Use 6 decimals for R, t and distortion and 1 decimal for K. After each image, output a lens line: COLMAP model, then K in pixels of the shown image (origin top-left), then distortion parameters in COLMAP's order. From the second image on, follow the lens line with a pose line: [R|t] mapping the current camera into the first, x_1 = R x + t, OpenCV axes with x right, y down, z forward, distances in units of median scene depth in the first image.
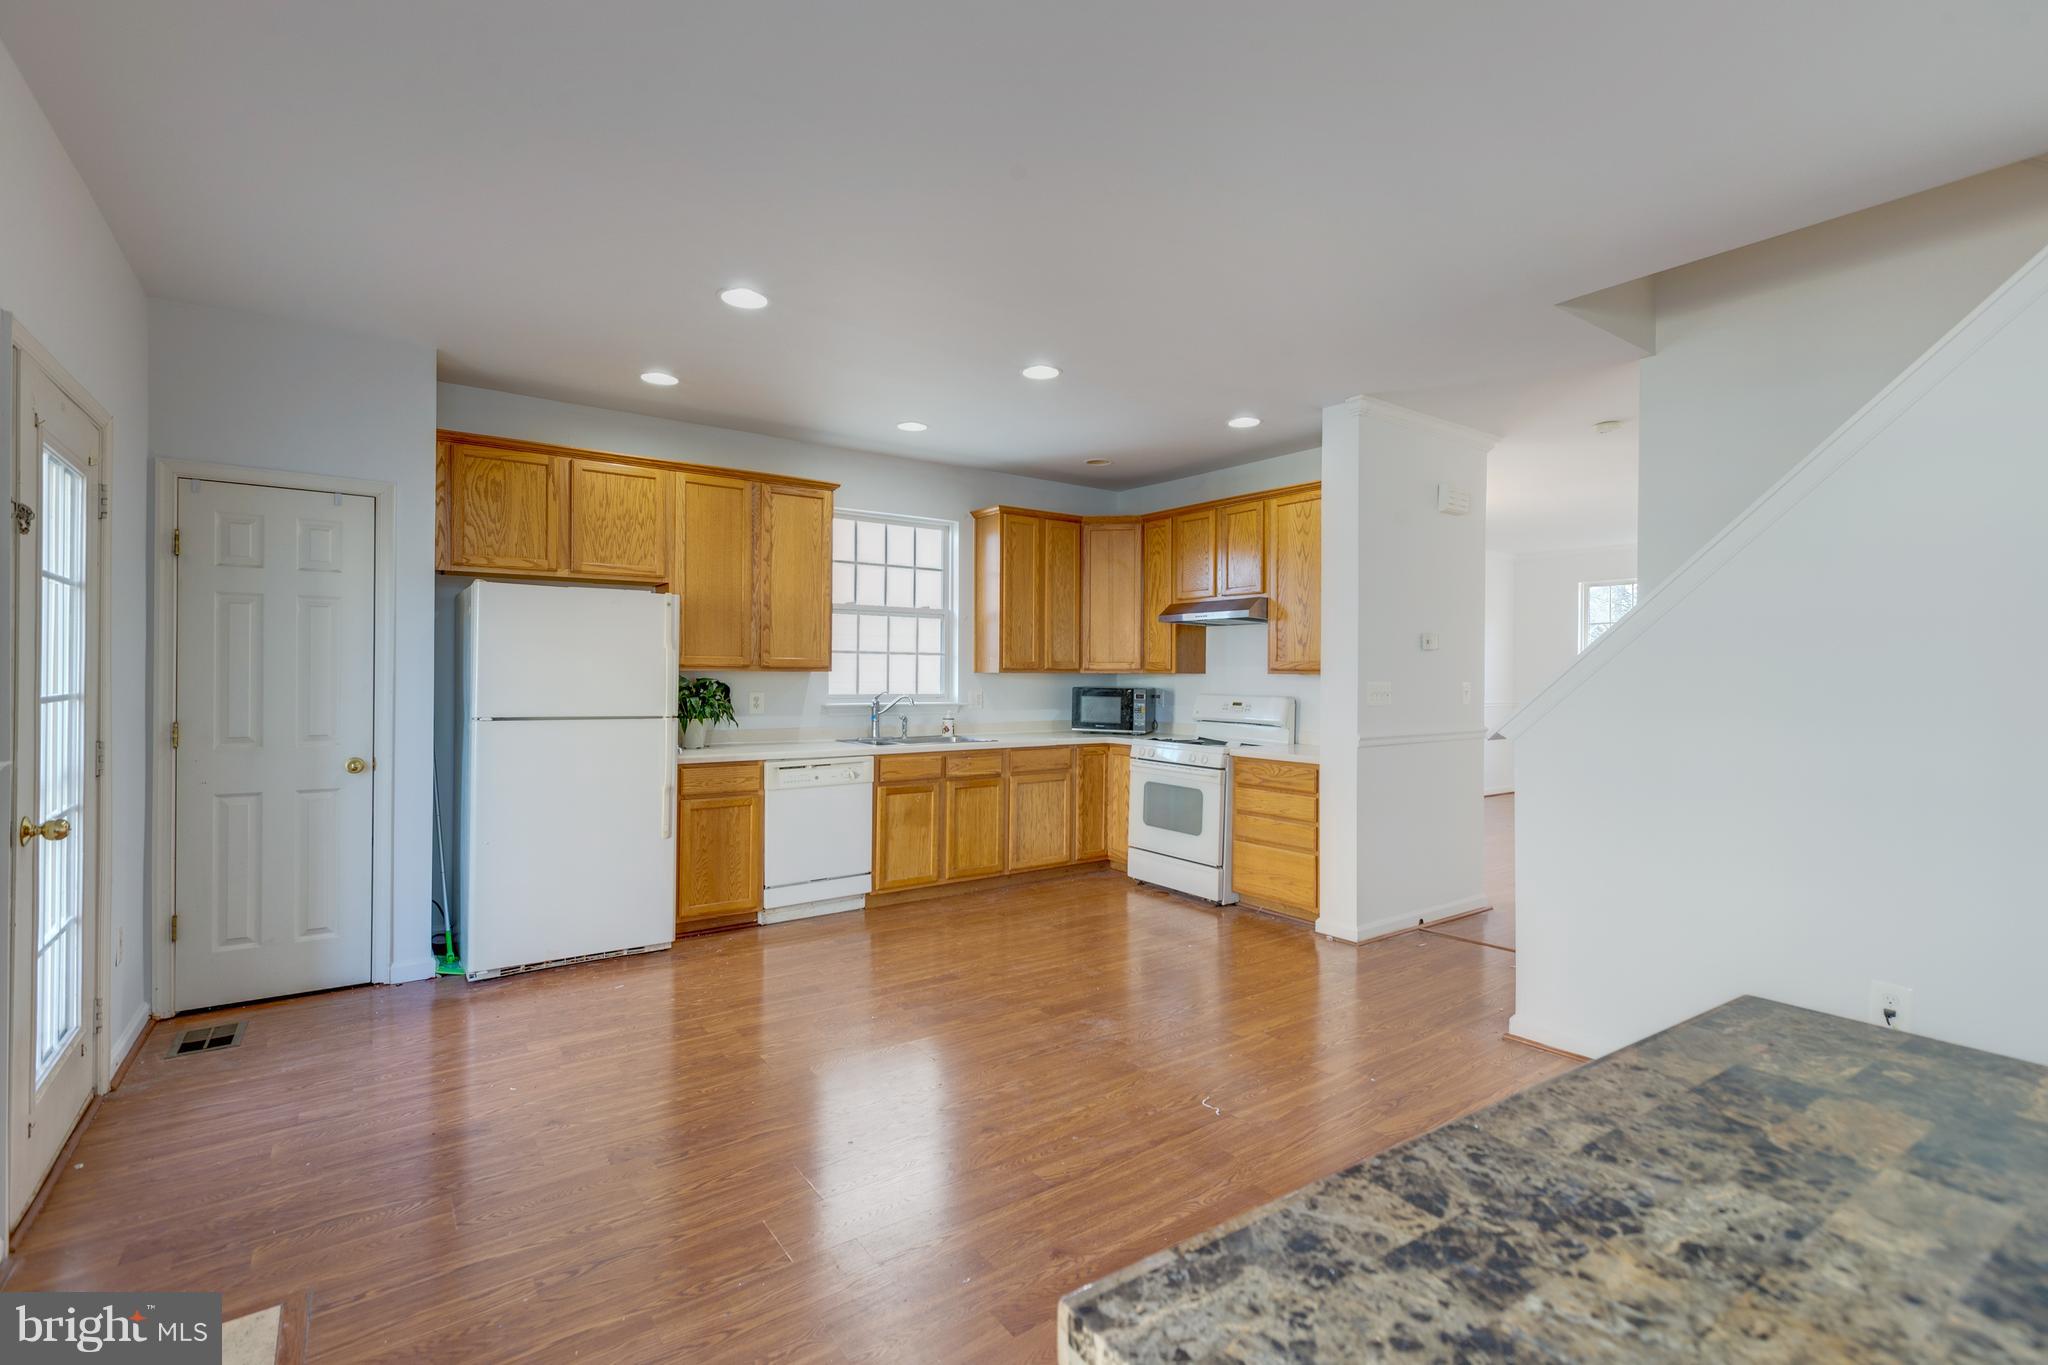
lens RADIAL K [[915.7, 0, 1023.9], [0, 915.7, 677.8], [0, 0, 1]] dist [0.002289, -0.000375]
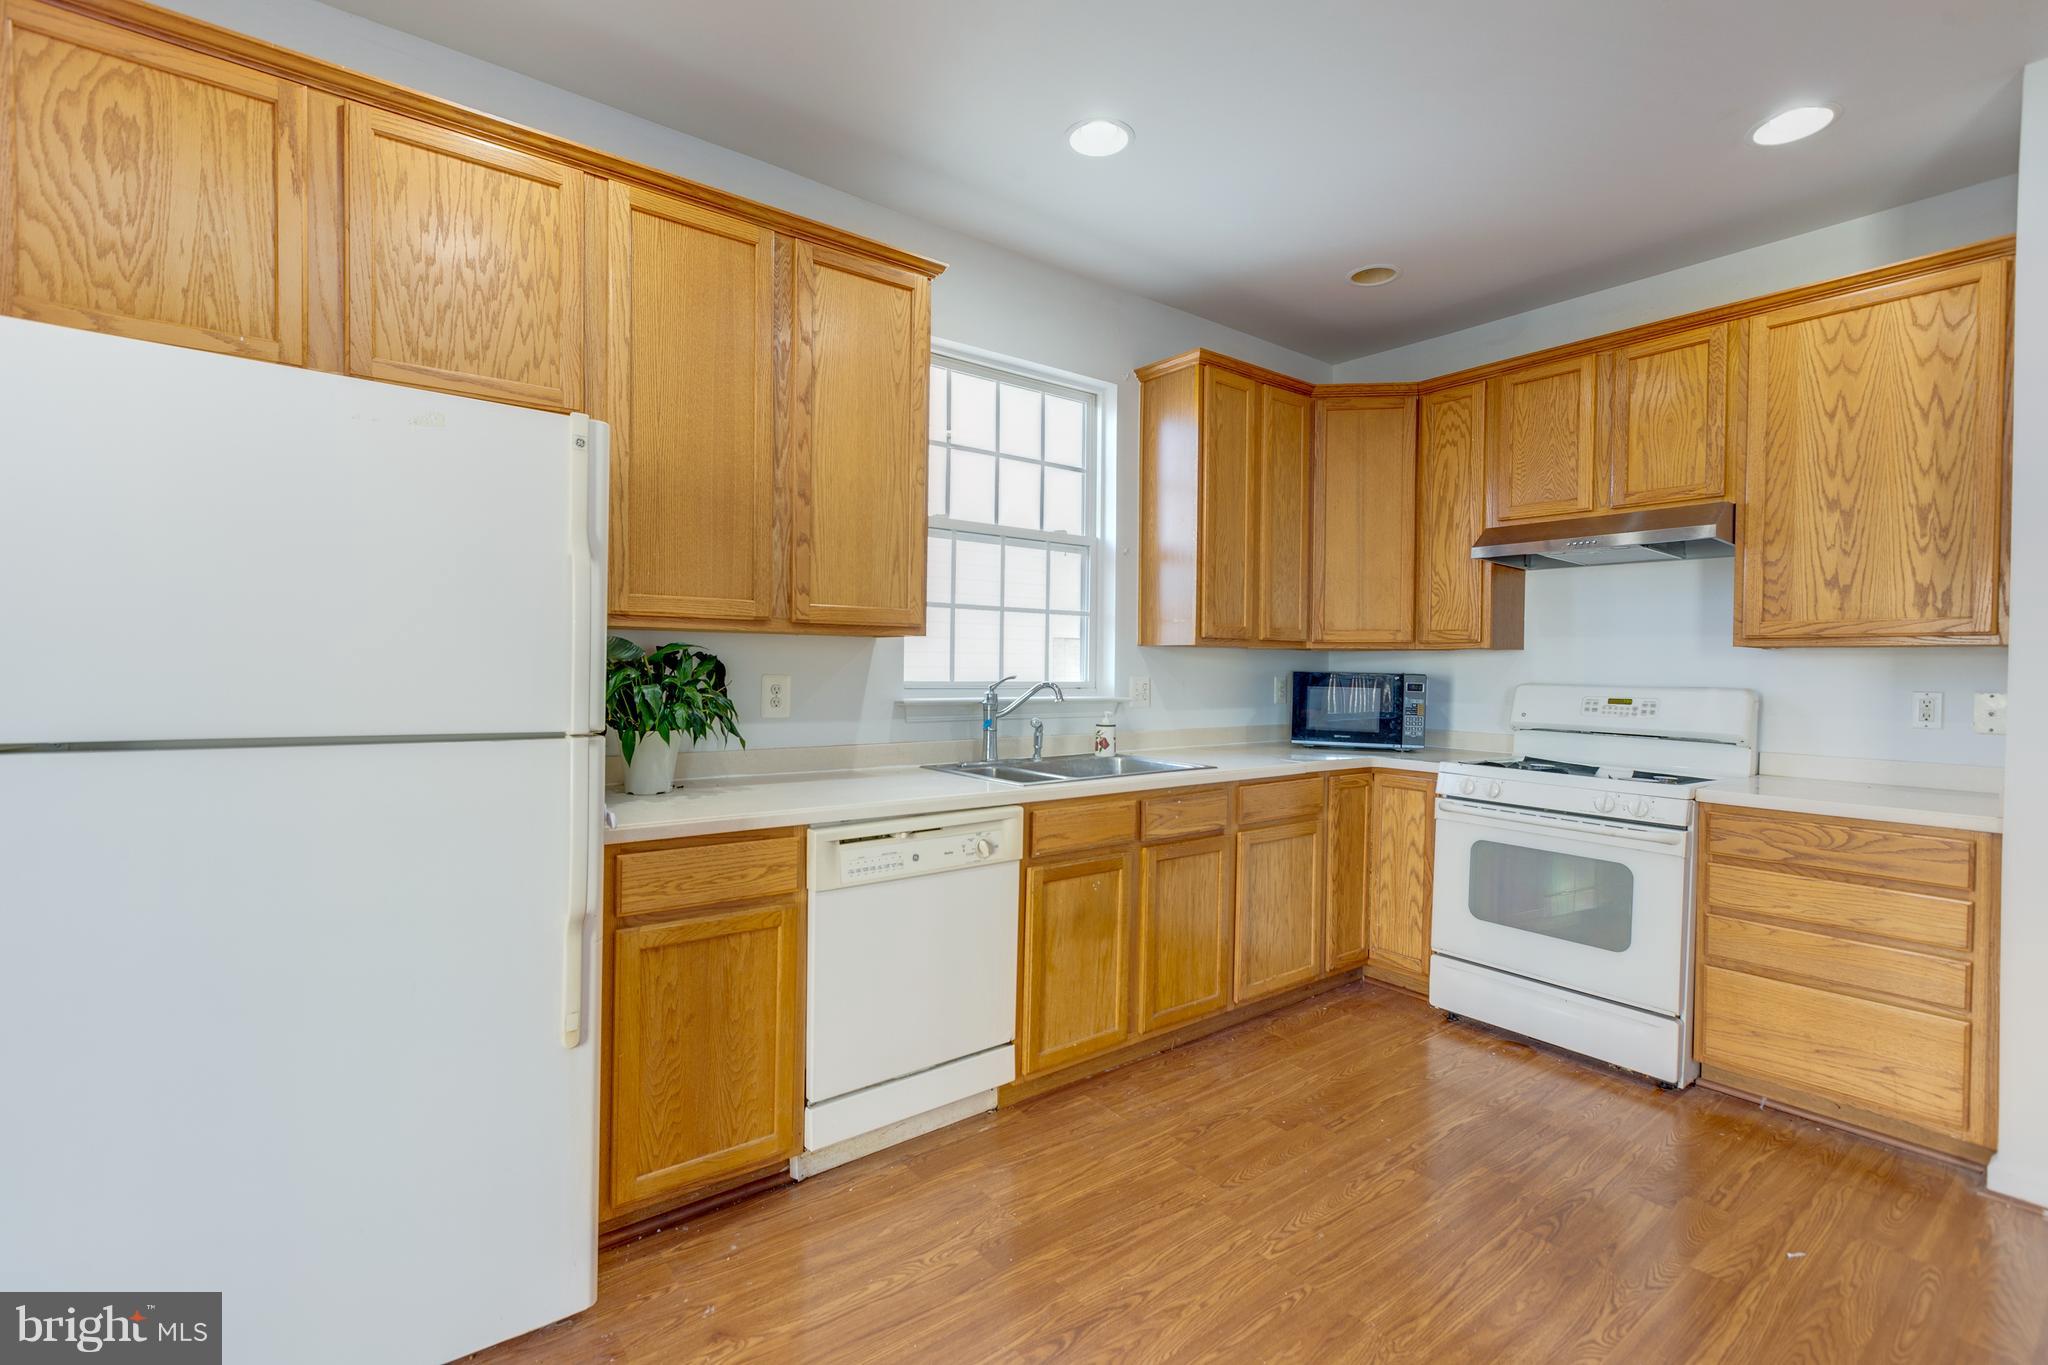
lens RADIAL K [[915.7, 0, 1023.9], [0, 915.7, 677.8], [0, 0, 1]] dist [0.002289, -0.000375]
pose [[0.999518, 0.004424, 0.030724, -0.173868], [-0.004723, 0.999942, 0.009669, 0.011636], [-0.030679, -0.009809, 0.999481, 0.497591]]
